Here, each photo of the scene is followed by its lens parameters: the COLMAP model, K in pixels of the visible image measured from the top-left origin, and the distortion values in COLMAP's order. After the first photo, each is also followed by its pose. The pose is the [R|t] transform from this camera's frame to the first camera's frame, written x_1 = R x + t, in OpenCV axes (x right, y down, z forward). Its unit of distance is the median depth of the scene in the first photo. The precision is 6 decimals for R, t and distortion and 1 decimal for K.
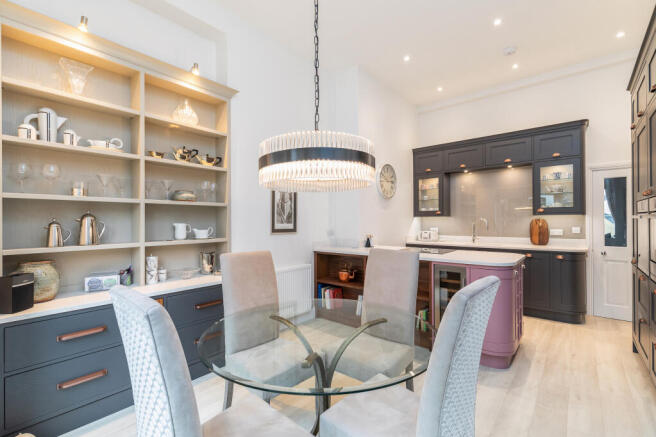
lens RADIAL K [[290.7, 0, 327.2], [0, 290.7, 220.6], [0, 0, 1]] dist [0.002324, -0.000103]
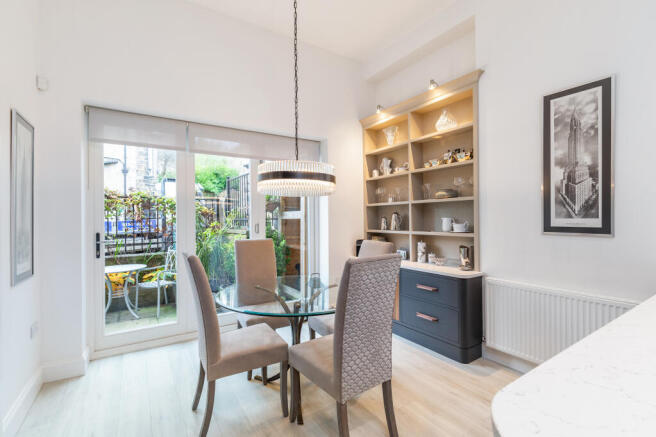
lens RADIAL K [[290.7, 0, 327.2], [0, 290.7, 220.6], [0, 0, 1]] dist [0.002324, -0.000103]
pose [[-0.278414, 0.011924, -0.960387, 0.679833], [0.010019, 0.999905, 0.009510, 0.004955], [0.960409, -0.006974, -0.278507, 0.790003]]
